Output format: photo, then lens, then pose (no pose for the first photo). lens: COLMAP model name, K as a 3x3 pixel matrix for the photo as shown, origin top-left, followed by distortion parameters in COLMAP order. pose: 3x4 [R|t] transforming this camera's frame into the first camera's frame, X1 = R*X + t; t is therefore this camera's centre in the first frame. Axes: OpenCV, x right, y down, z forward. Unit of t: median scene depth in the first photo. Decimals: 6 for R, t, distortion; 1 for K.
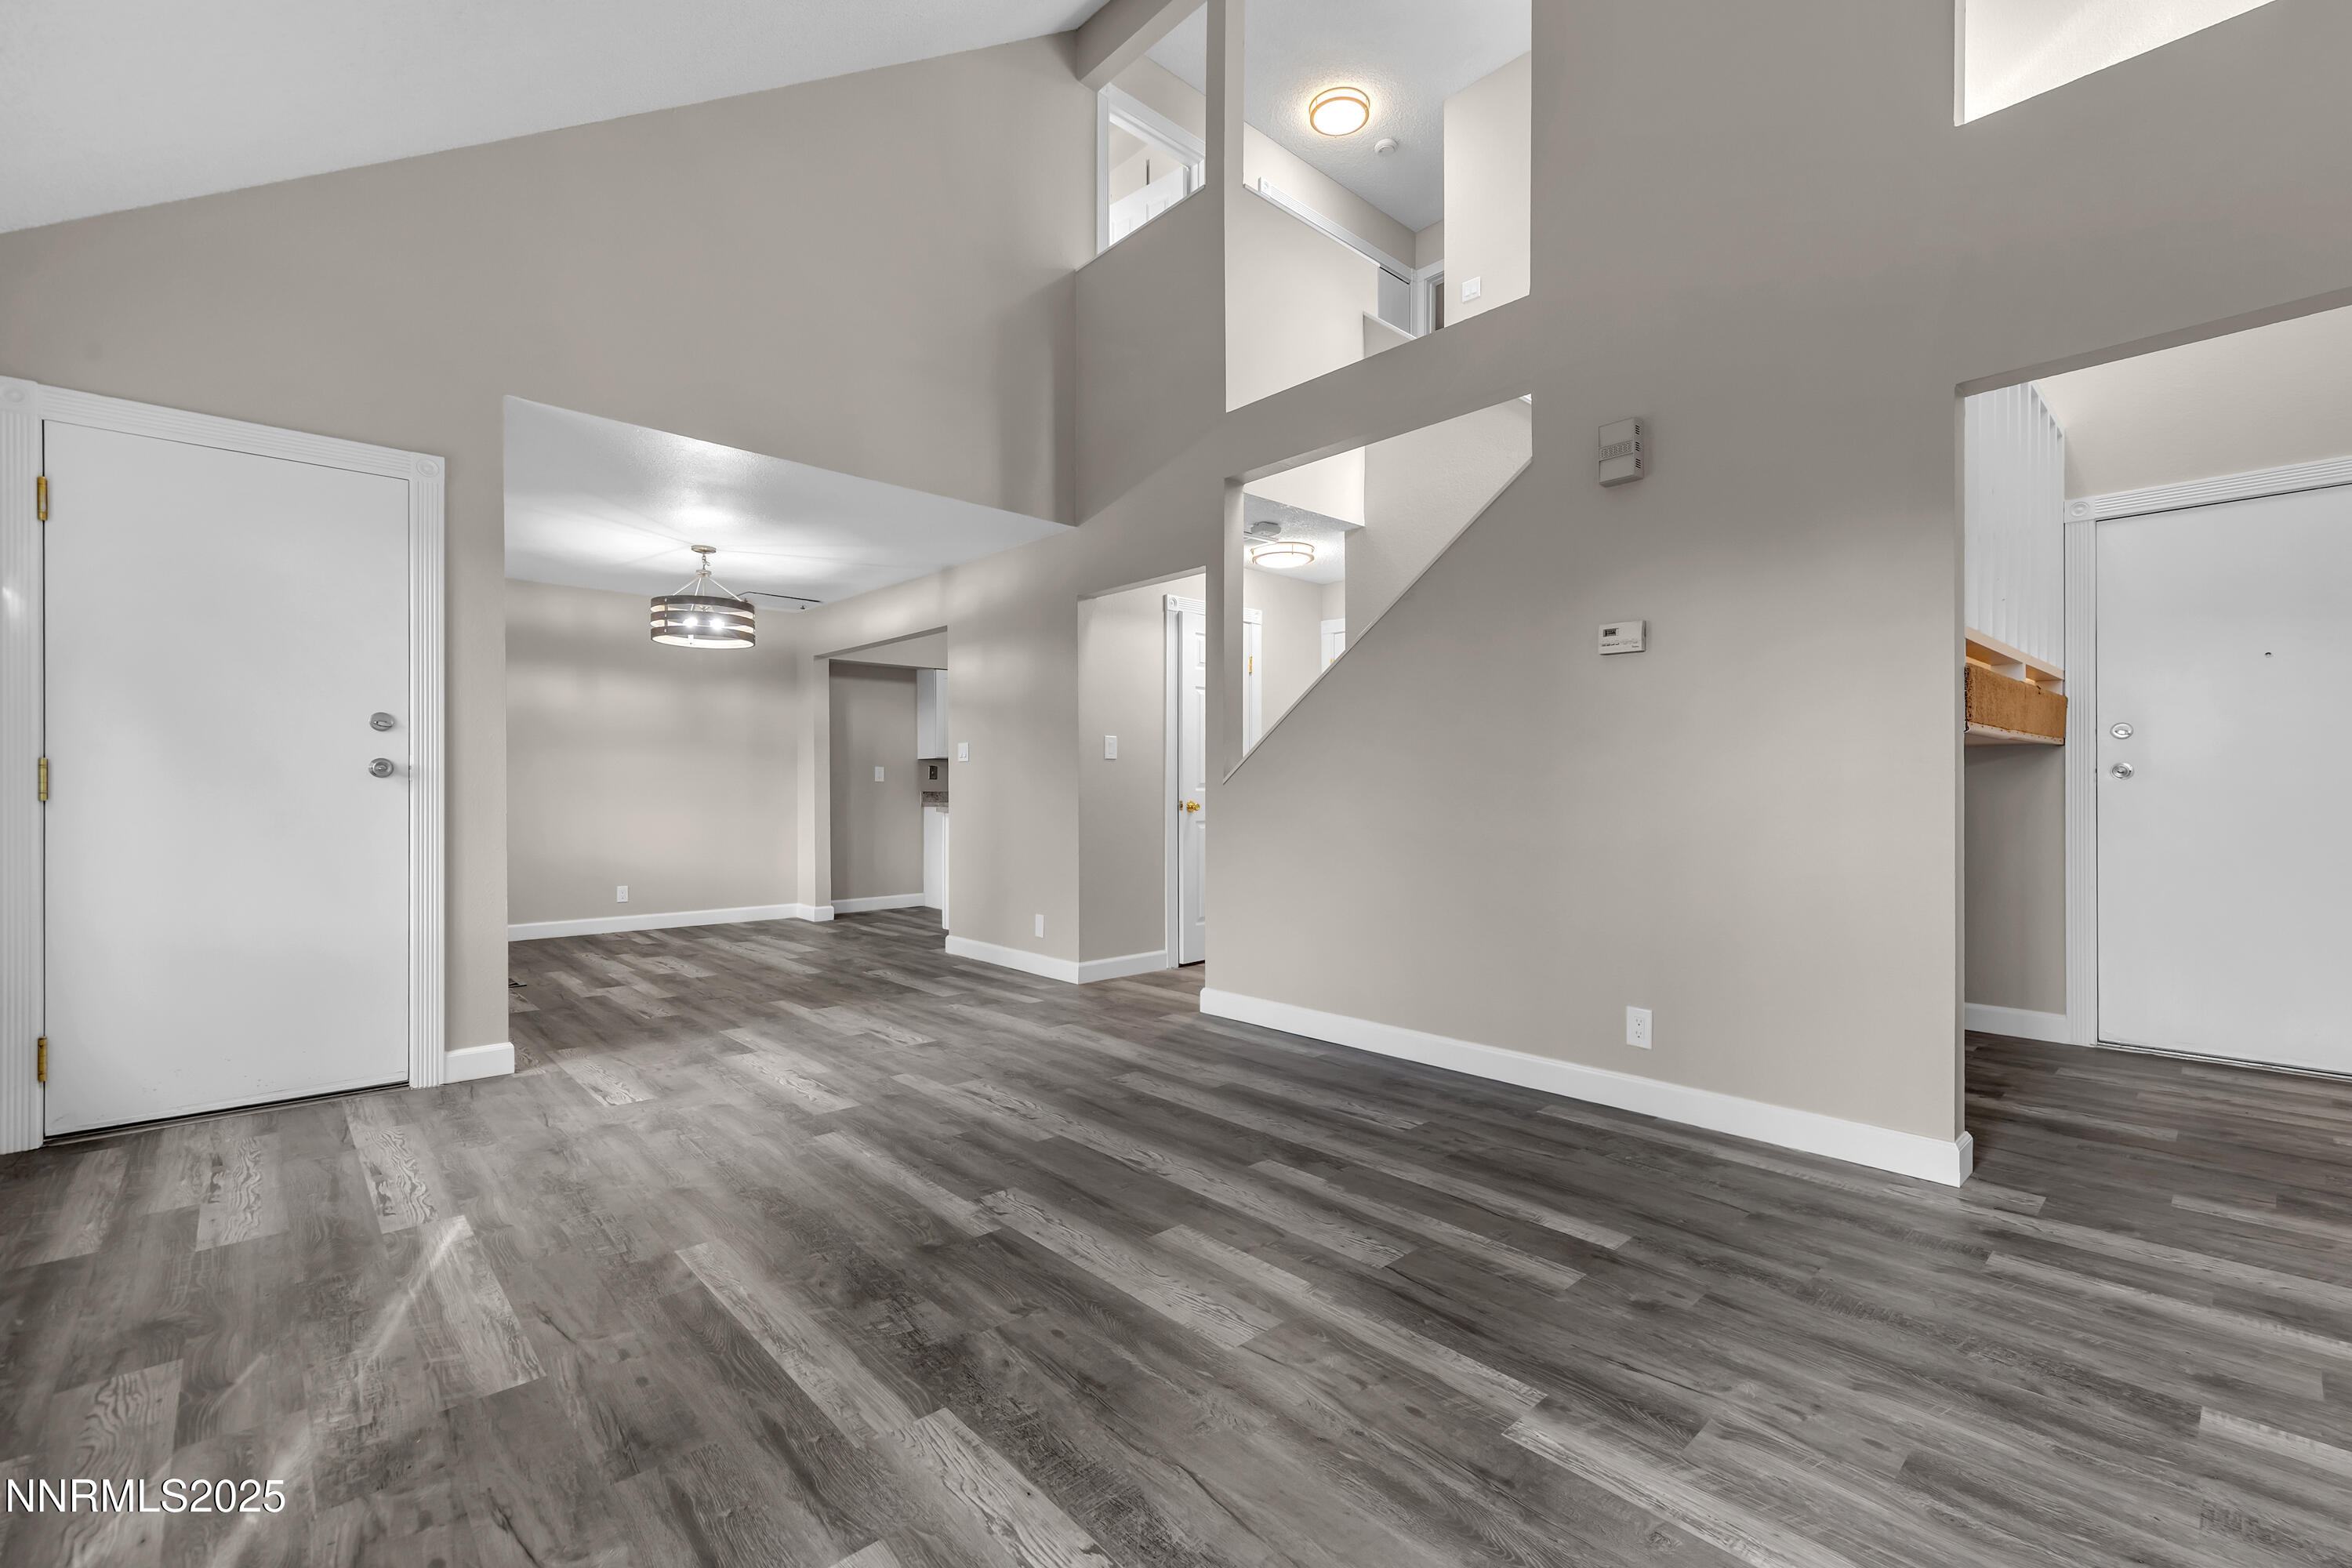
lens RADIAL K [[998.8, 0, 1176.0], [0, 998.8, 784.0], [0, 0, 1]] dist [0.000958, 0.000135]
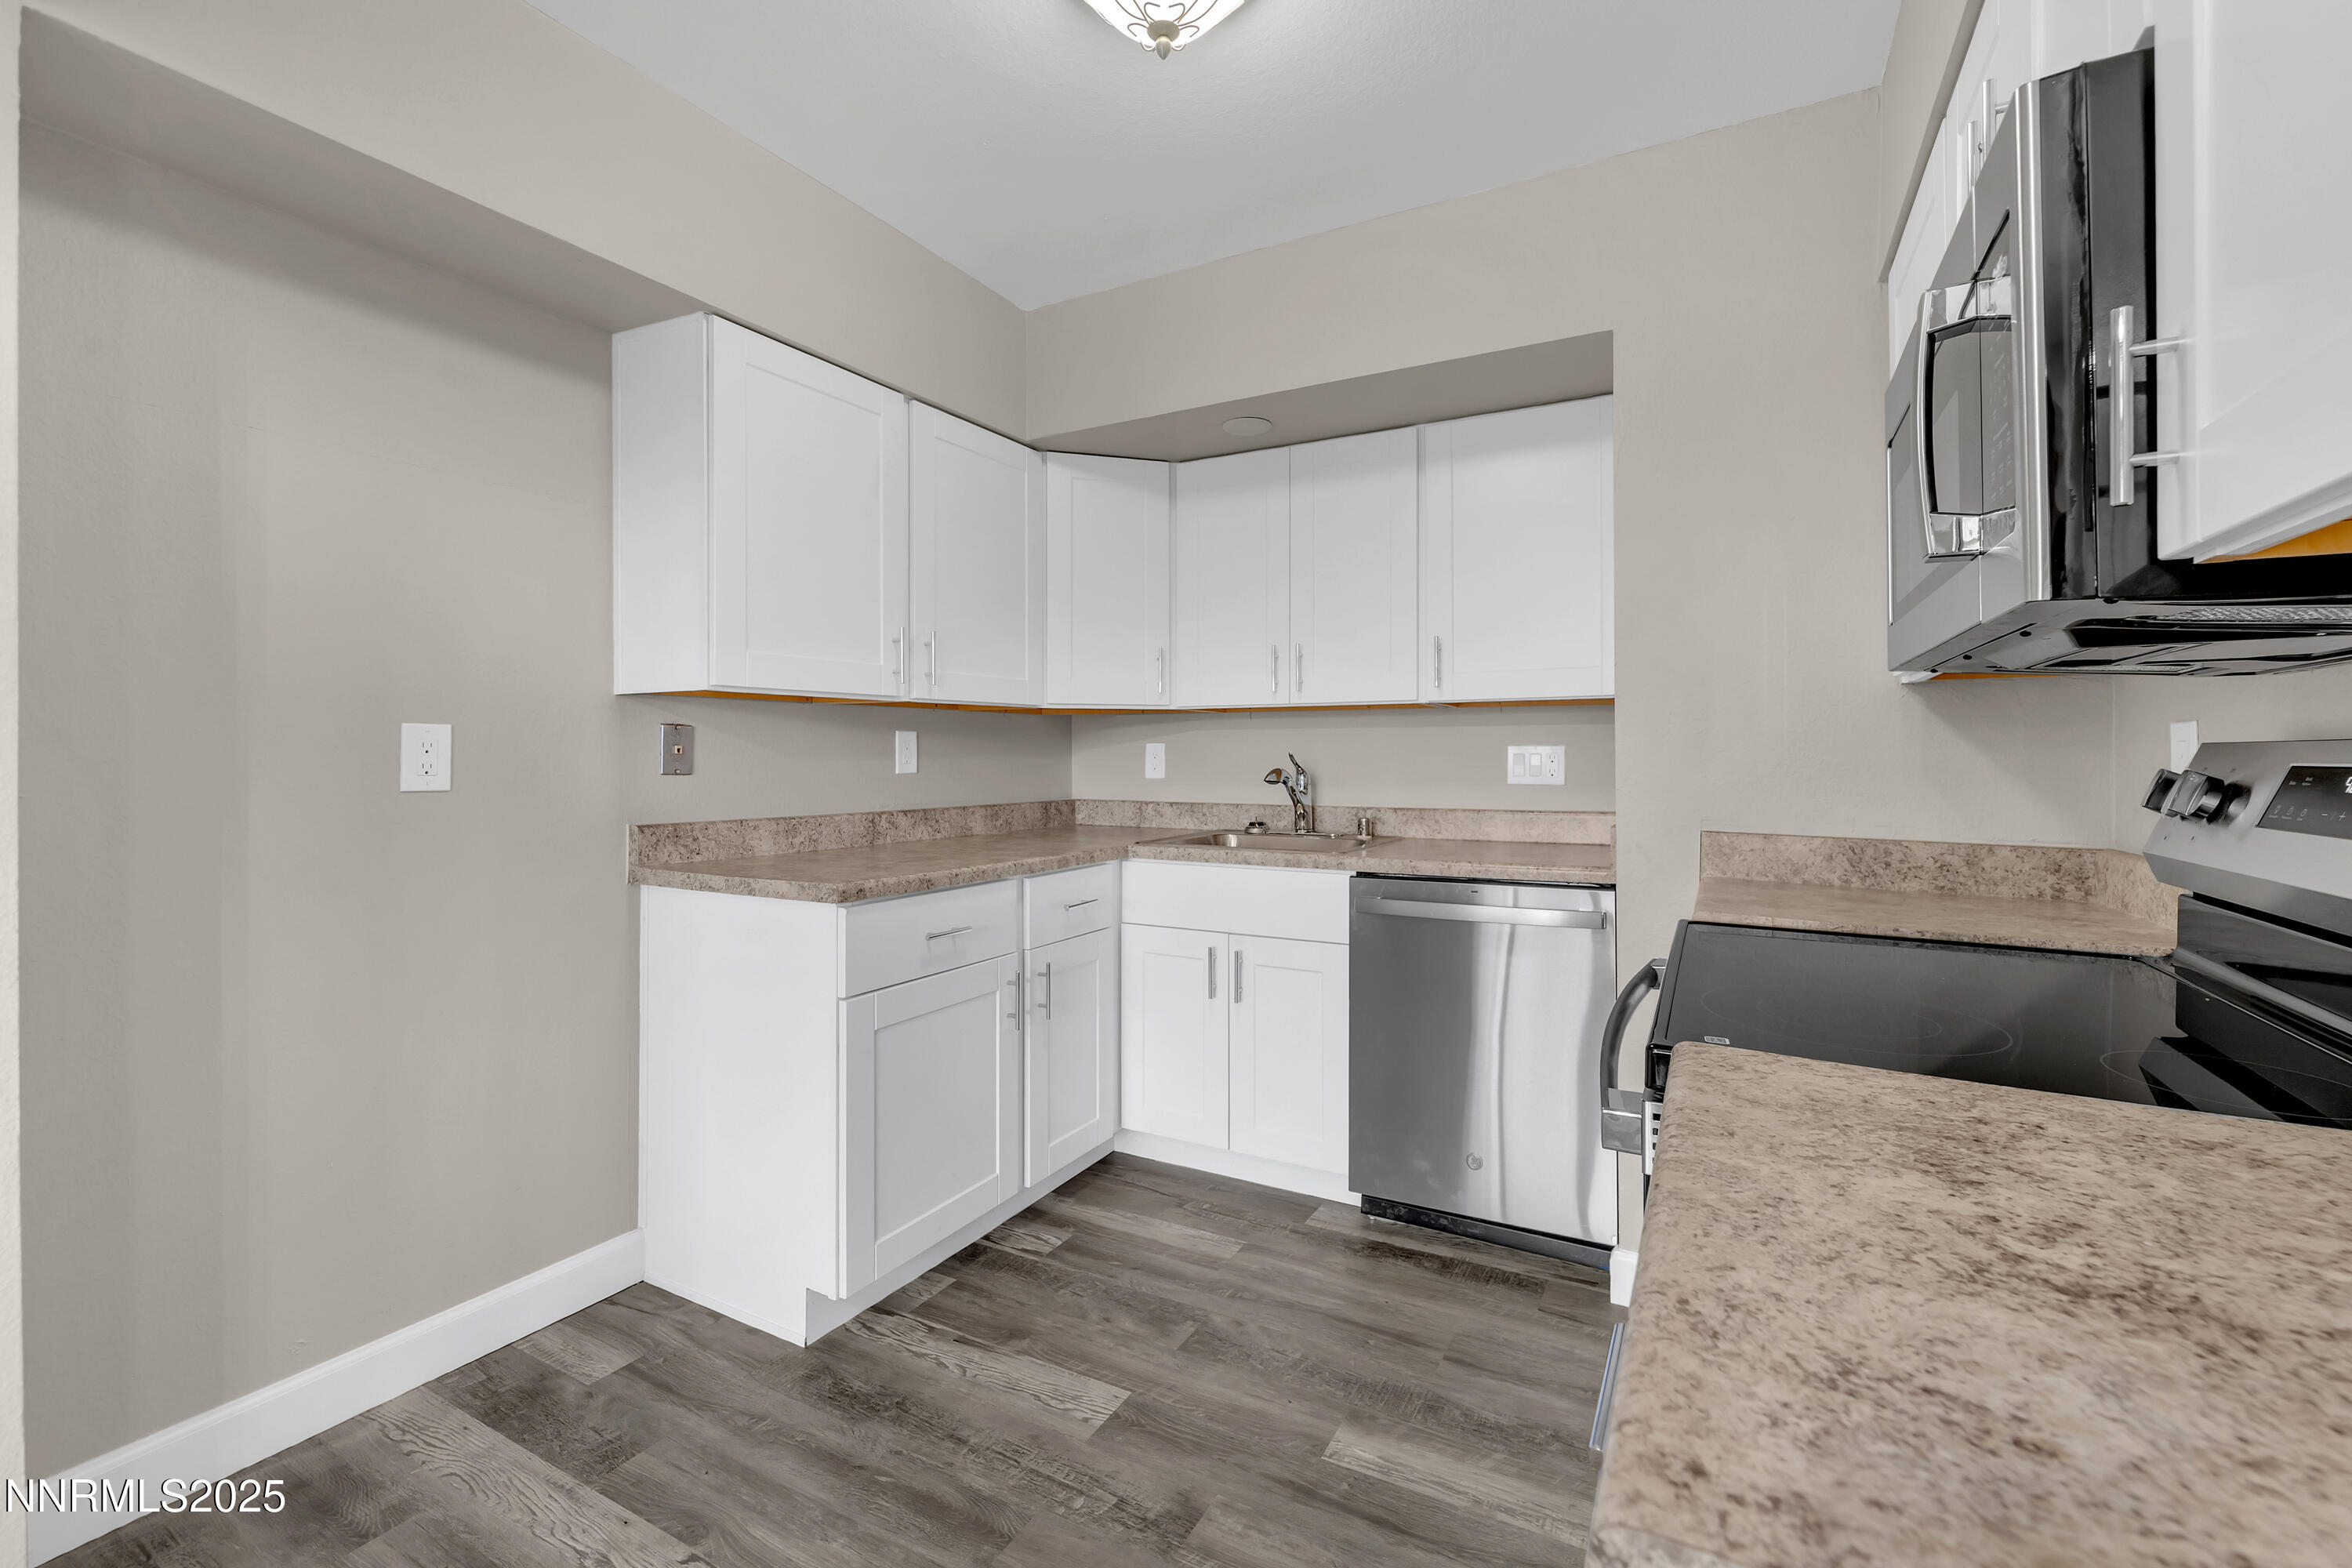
lens RADIAL K [[1016.7, 0, 1168.2], [0, 1016.7, 747.5], [0, 0, 1]] dist [0.000945, -0.000034]
pose [[0.949234, 0.005361, 0.314524, -0.575913], [-0.003912, 0.999979, -0.005239, -0.030044], [-0.314545, 0.003742, 0.949235, 1.998568]]
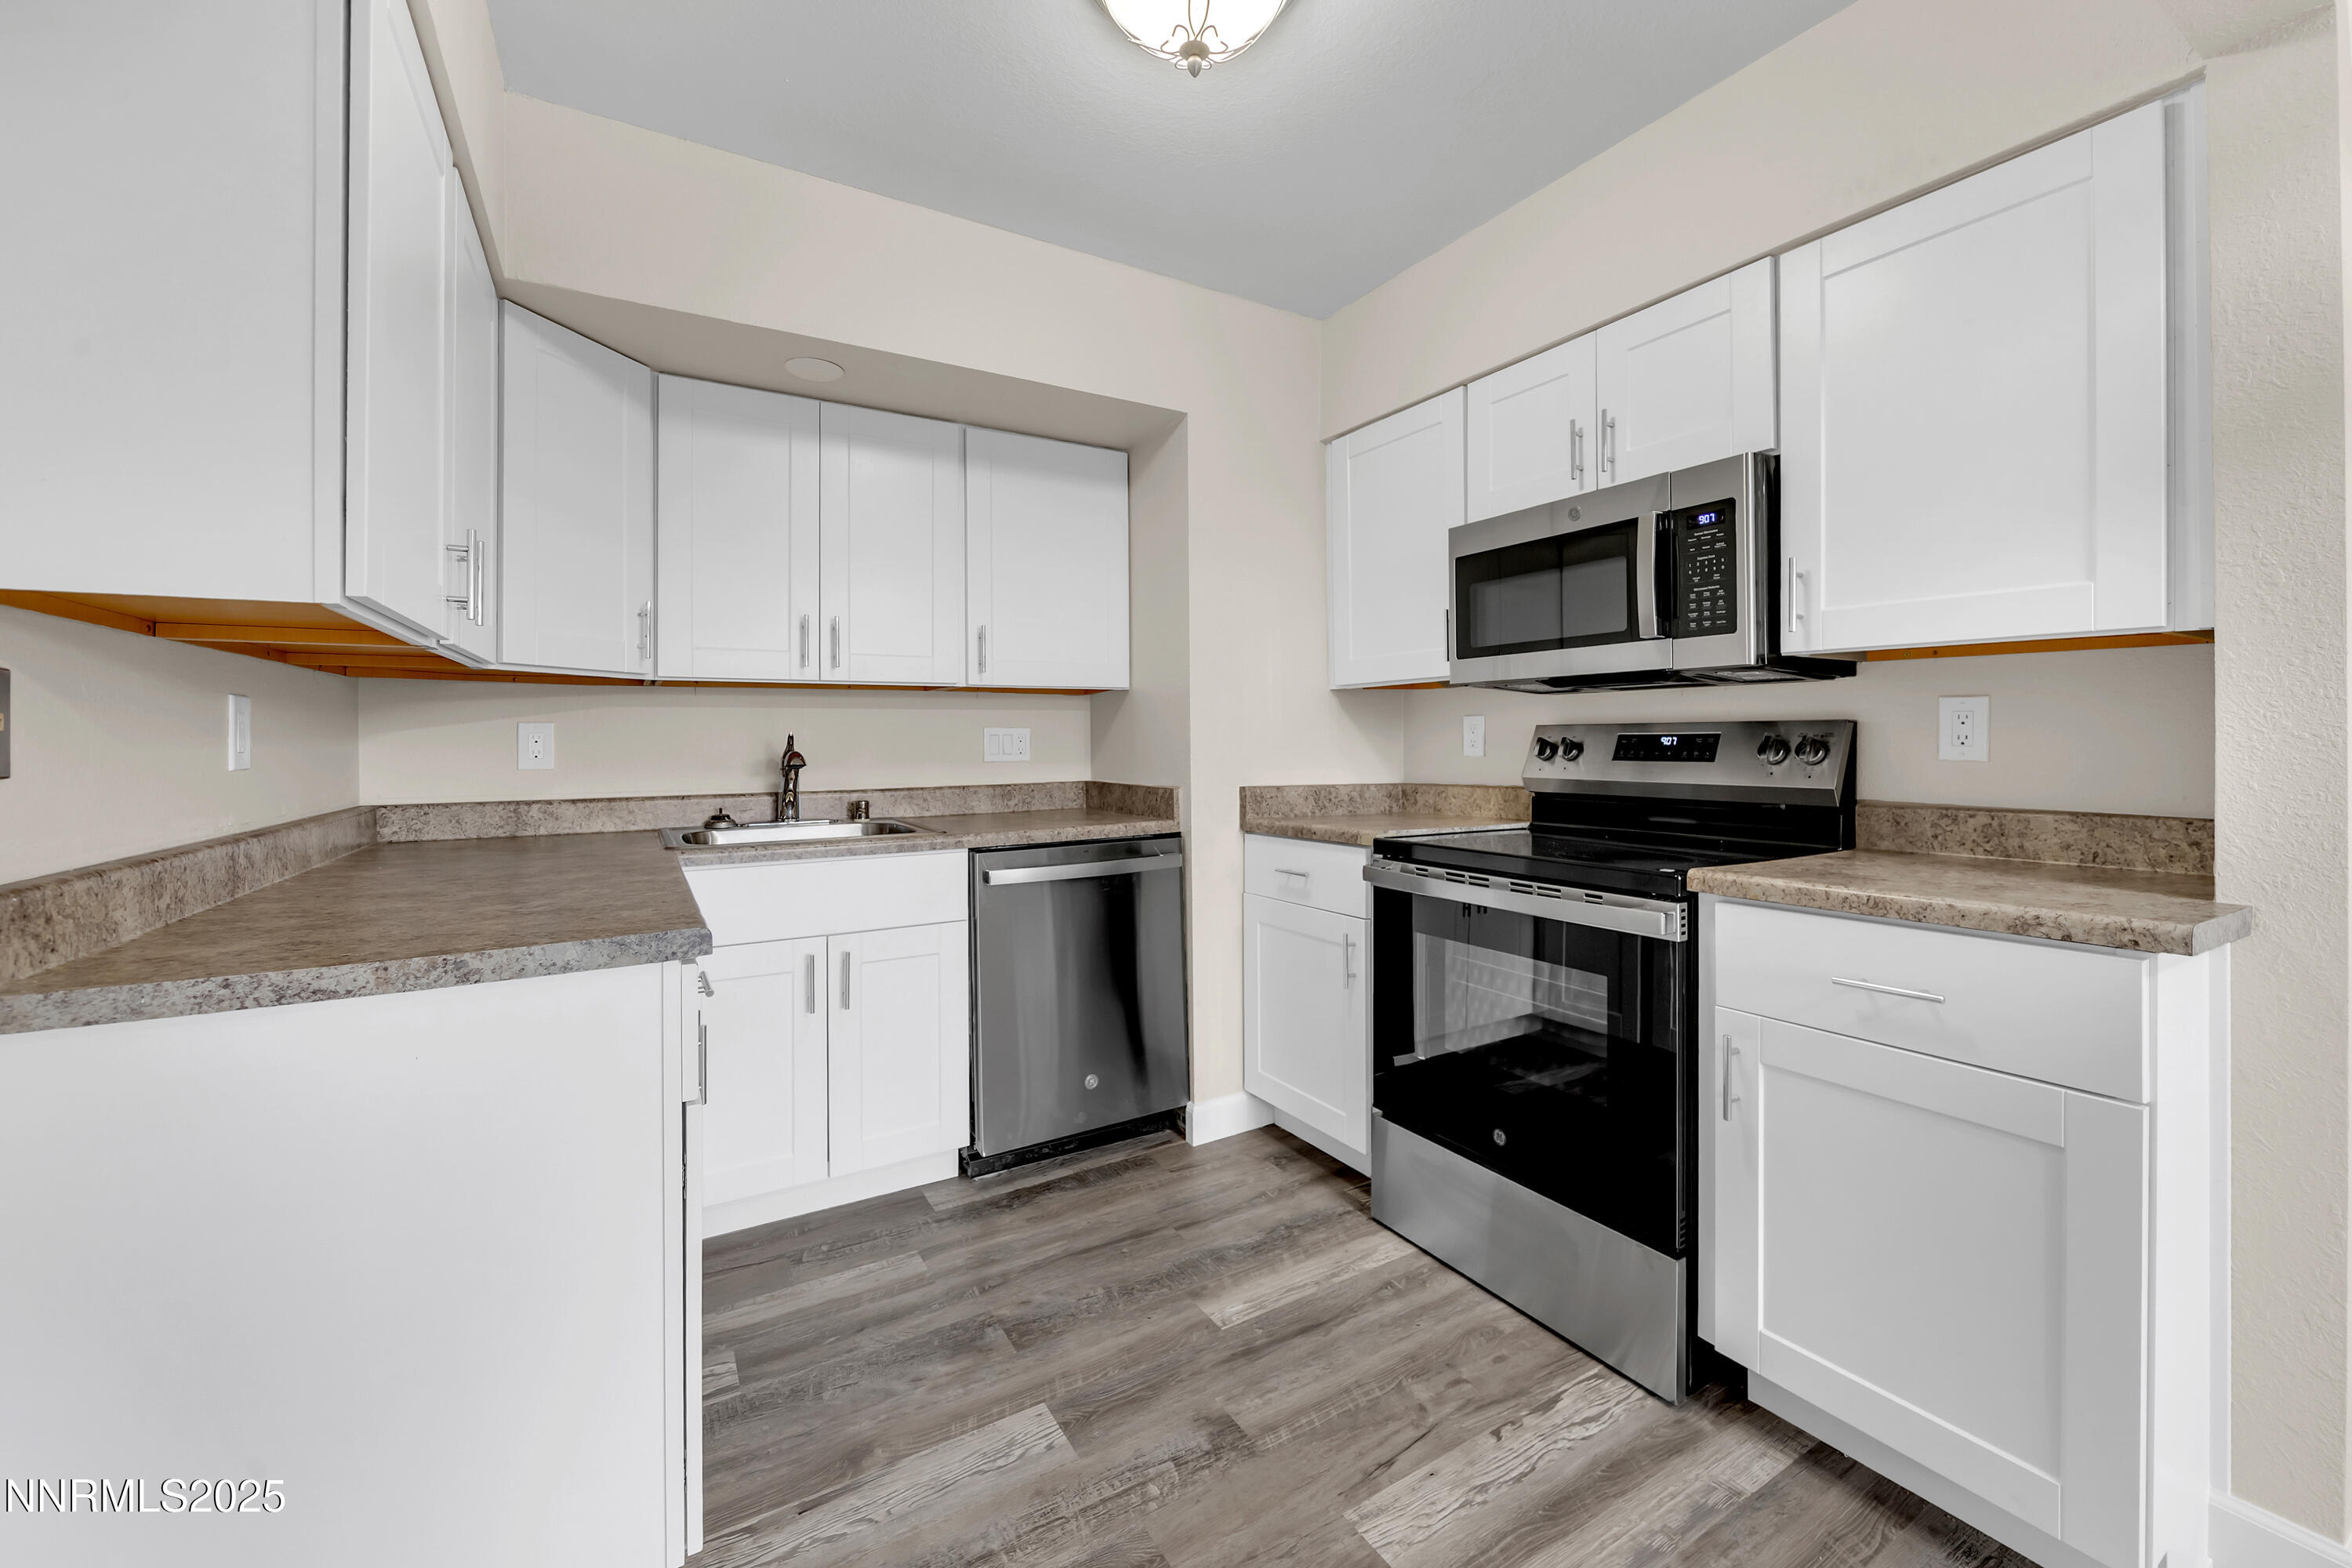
lens RADIAL K [[950.2, 0, 1234.5], [0, 950.2, 737.7], [0, 0, 1]] dist [-0.009244, -0.000213]
pose [[0.174482, 0.002620, 0.984657, -0.905363], [0.003848, 0.999987, -0.003342, -0.022919], [-0.984653, 0.004372, 0.174469, 2.372568]]
